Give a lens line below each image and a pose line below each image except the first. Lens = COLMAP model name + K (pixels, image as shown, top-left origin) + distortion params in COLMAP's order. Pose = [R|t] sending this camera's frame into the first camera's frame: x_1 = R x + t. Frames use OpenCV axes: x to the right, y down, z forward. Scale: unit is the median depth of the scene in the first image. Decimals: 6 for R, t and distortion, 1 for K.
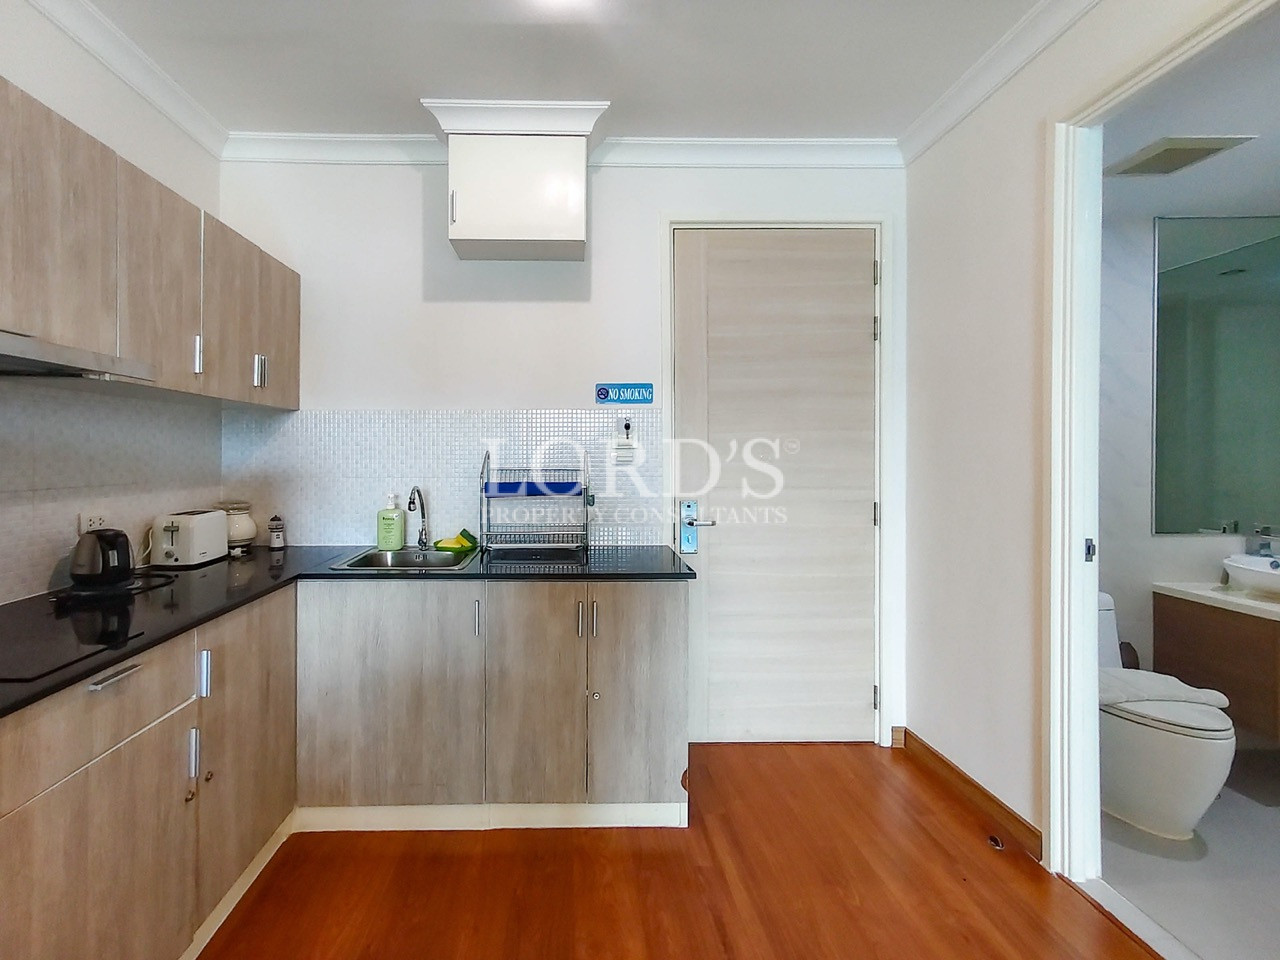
lens RADIAL K [[601.3, 0, 581.6], [0, 601.3, 454.8], [0, 0, 1]] dist [0.015497, 0.001625]
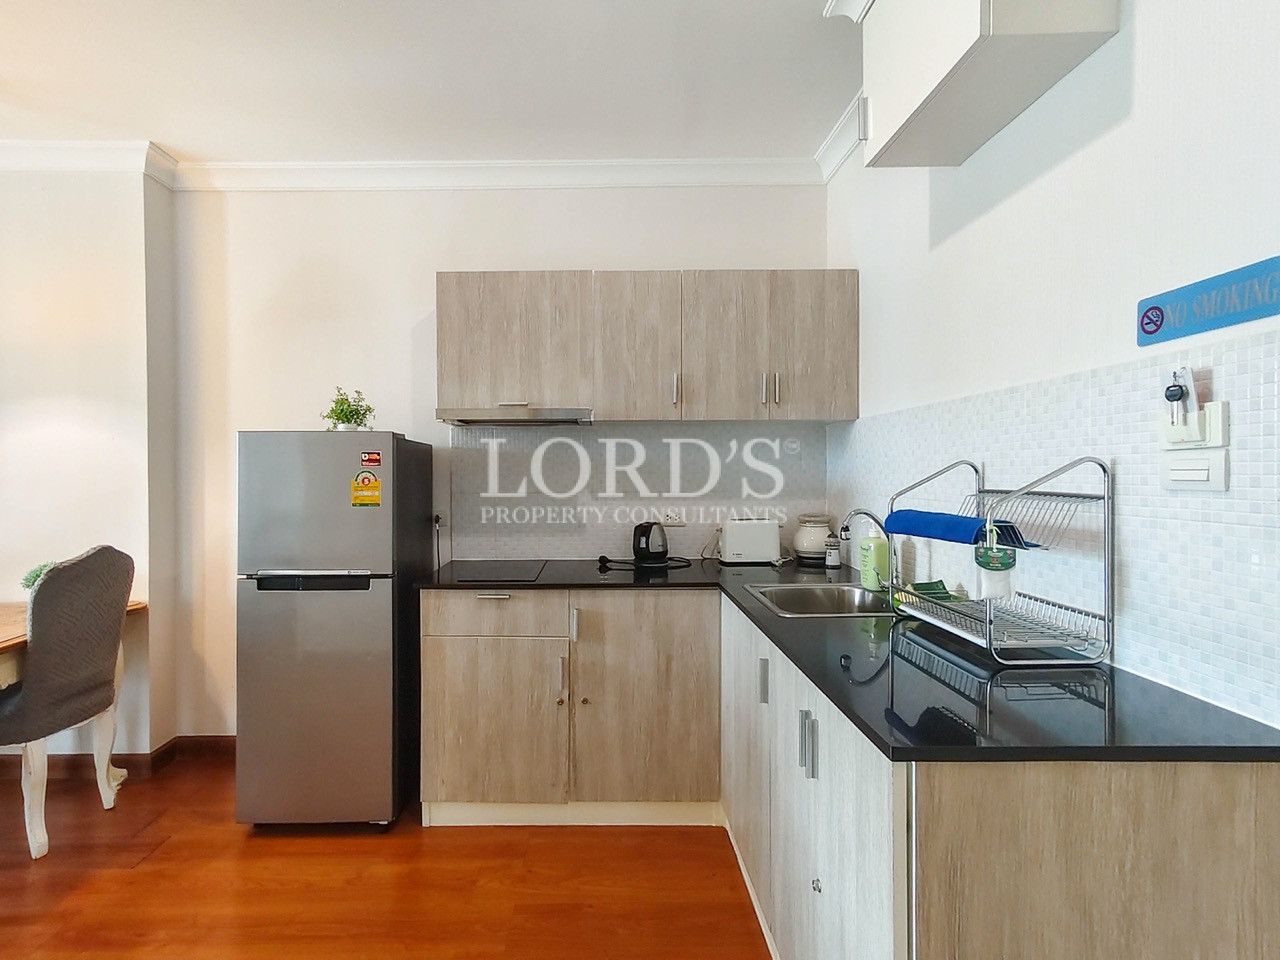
lens RADIAL K [[625.7, 0, 573.9], [0, 625.7, 479.4], [0, 0, 1]] dist [0.019638, 0.001699]
pose [[-0.020127, 0.011941, -0.999726, 0.610026], [0.001874, 0.999927, 0.011906, 0.004315], [0.999796, -0.001634, -0.020148, 0.749980]]
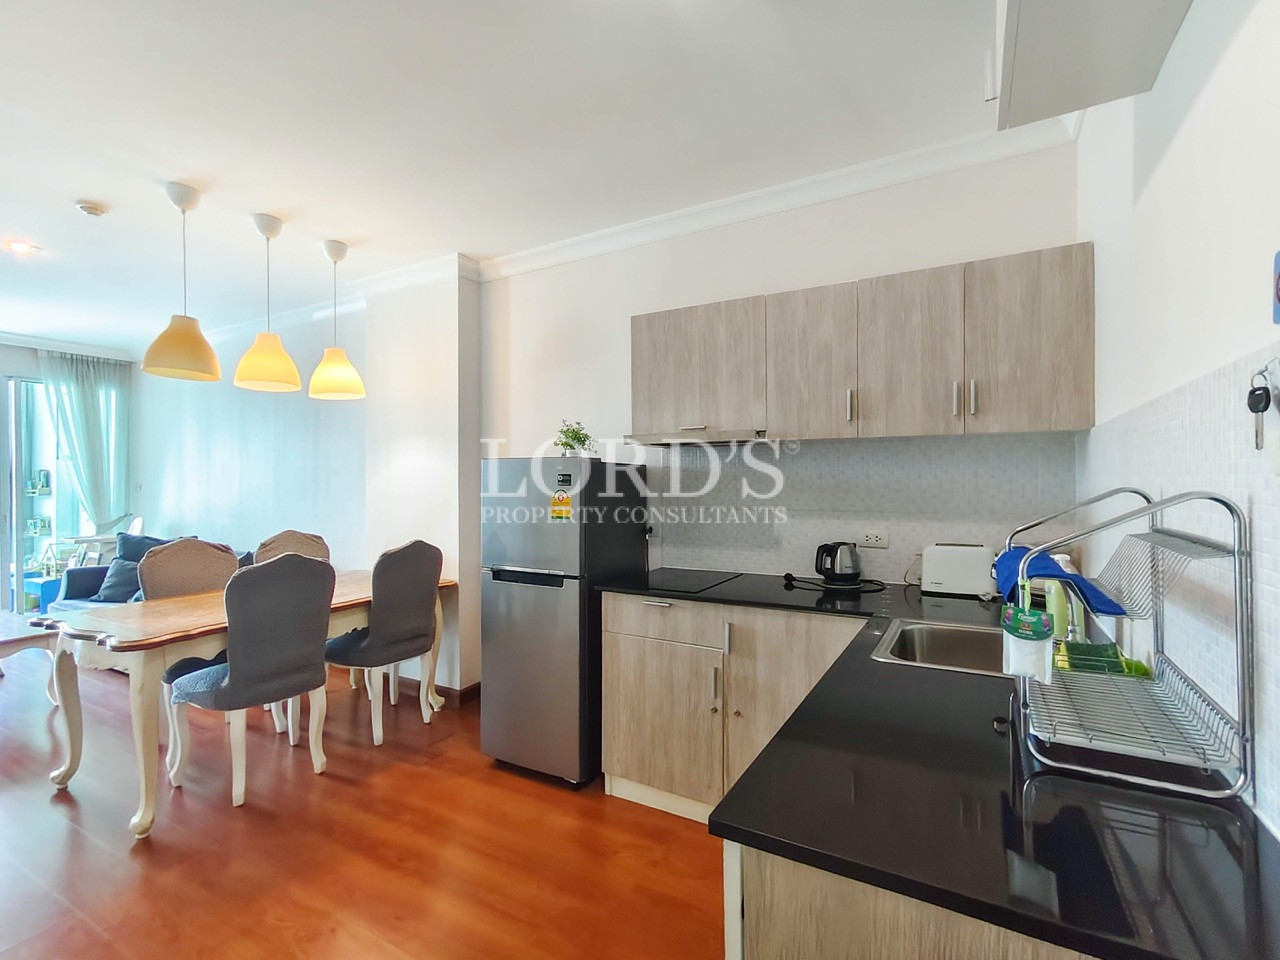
lens RADIAL K [[568.2, 0, 635.3], [0, 568.2, 481.3], [0, 0, 1]] dist [0.007339, 0.000871]
pose [[-0.485416, 0.001865, -0.874282, 0.509349], [0.001714, 0.999998, 0.001181, -0.016395], [0.874282, -0.000925, -0.485418, 1.077817]]
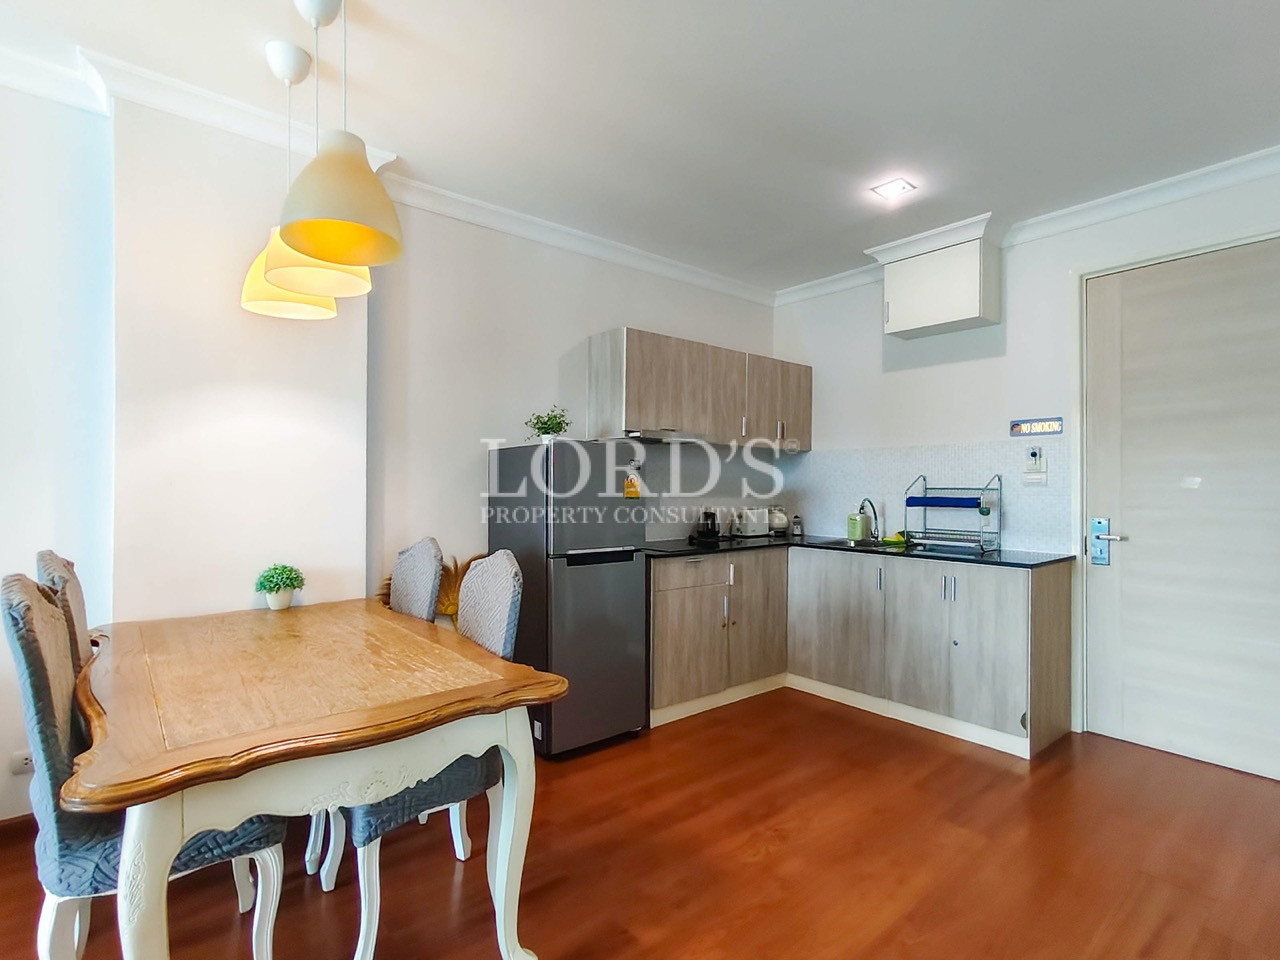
lens RADIAL K [[625.7, 0, 638.2], [0, 625.7, 484.4], [0, 0, 1]] dist [0.019638, 0.001699]
pose [[0.625438, 0.004675, -0.780260, 0.695235], [-0.008871, 0.999960, -0.001120, 0.027839], [0.780223, 0.007622, 0.625455, -0.512215]]
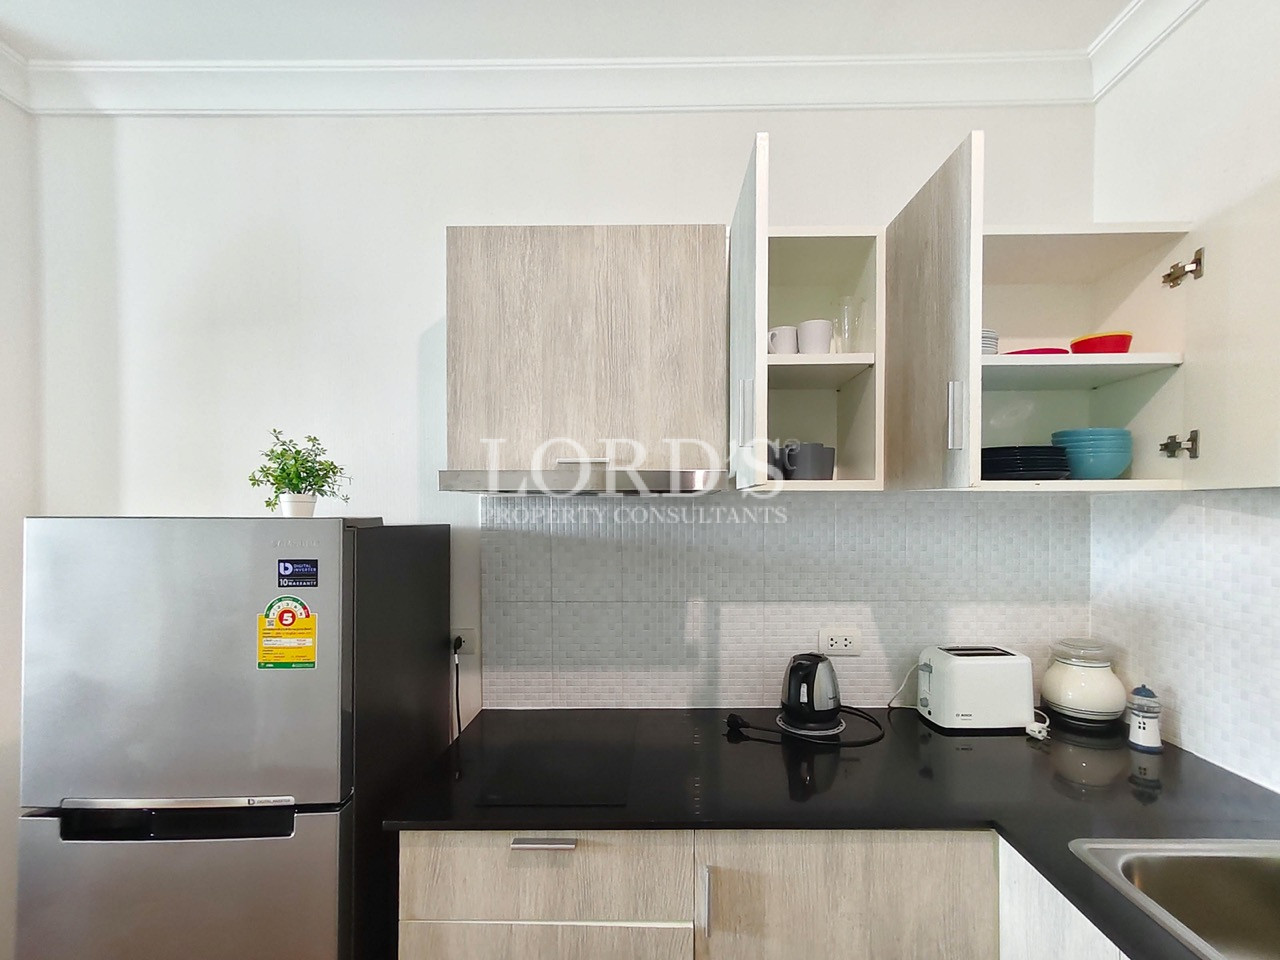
lens RADIAL K [[601.3, 0, 642.3], [0, 601.3, 520.3], [0, 0, 1]] dist [0.015497, 0.001625]
pose [[-0.017744, -0.001466, -0.999841, 0.065359], [0.001811, 0.999997, -0.001499, -0.060414], [0.999841, -0.001837, -0.017742, 0.684906]]
